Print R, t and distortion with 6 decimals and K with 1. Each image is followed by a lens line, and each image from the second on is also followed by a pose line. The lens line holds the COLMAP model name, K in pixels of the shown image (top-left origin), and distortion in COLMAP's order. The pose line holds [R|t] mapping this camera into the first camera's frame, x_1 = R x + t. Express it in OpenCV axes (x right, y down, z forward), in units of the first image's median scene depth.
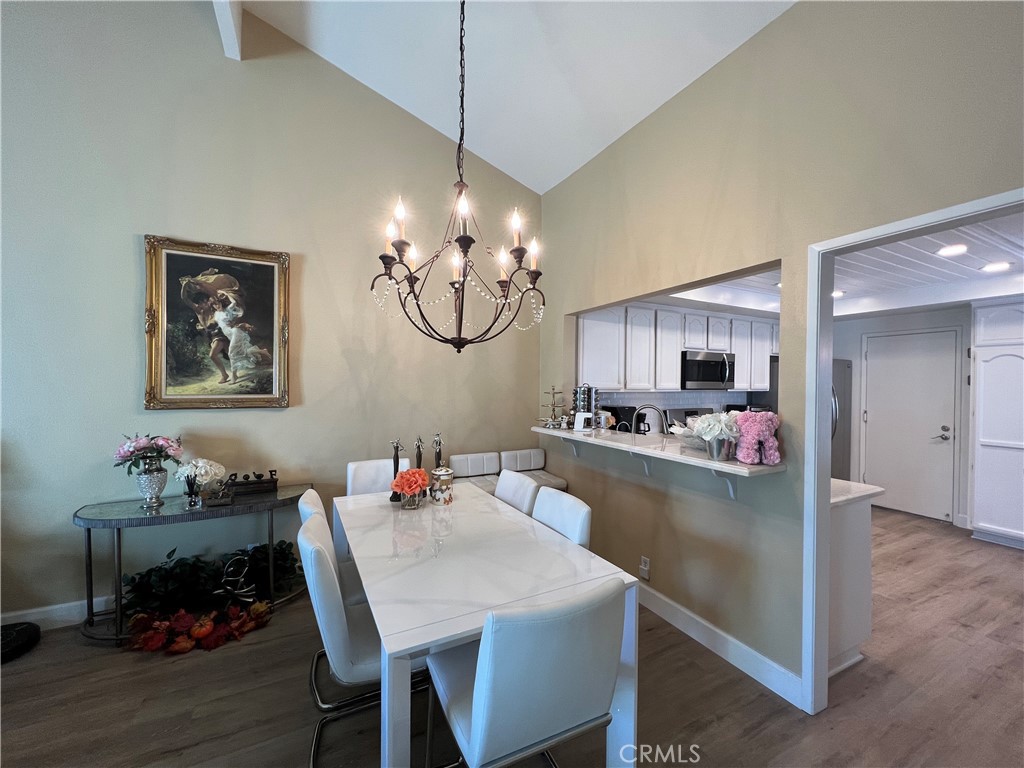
lens RADIAL K [[409.2, 0, 512.2], [0, 409.2, 387.2], [0, 0, 1]] dist [-0.000226, 0.000061]
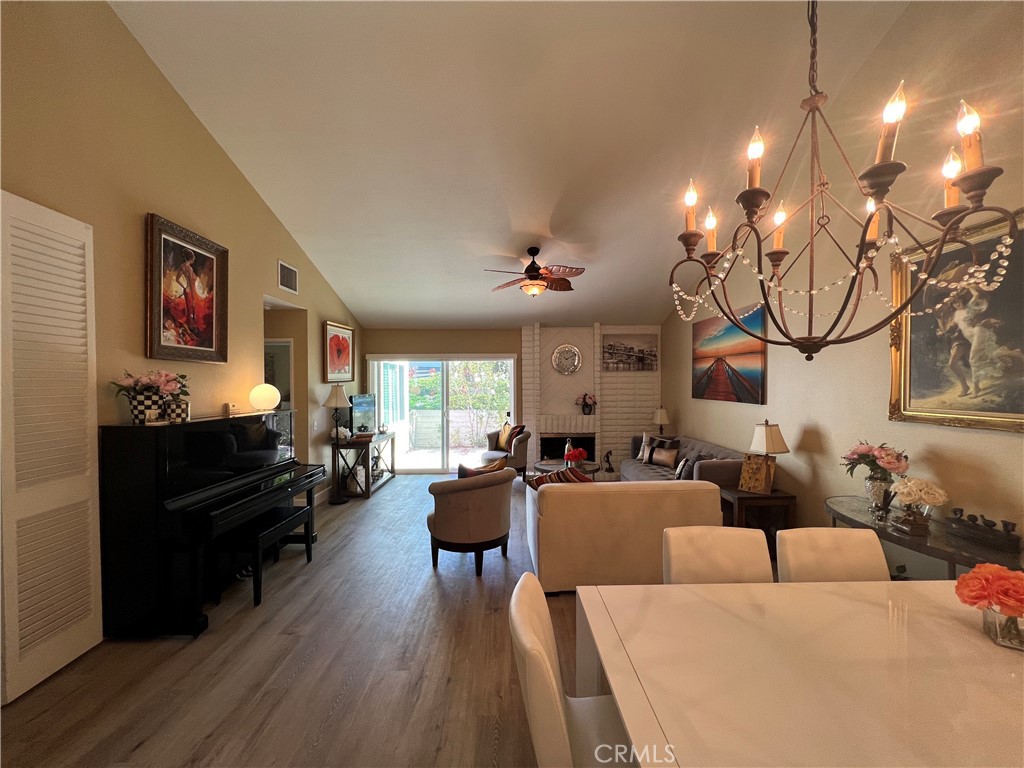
lens RADIAL K [[409.2, 0, 517.1], [0, 409.2, 389.9], [0, 0, 1]] dist [-0.000226, 0.000061]
pose [[-0.440692, 0.008215, -0.897621, 0.423564], [-0.007074, 0.999895, 0.012624, -0.027323], [0.897630, 0.011913, -0.440588, 0.558027]]
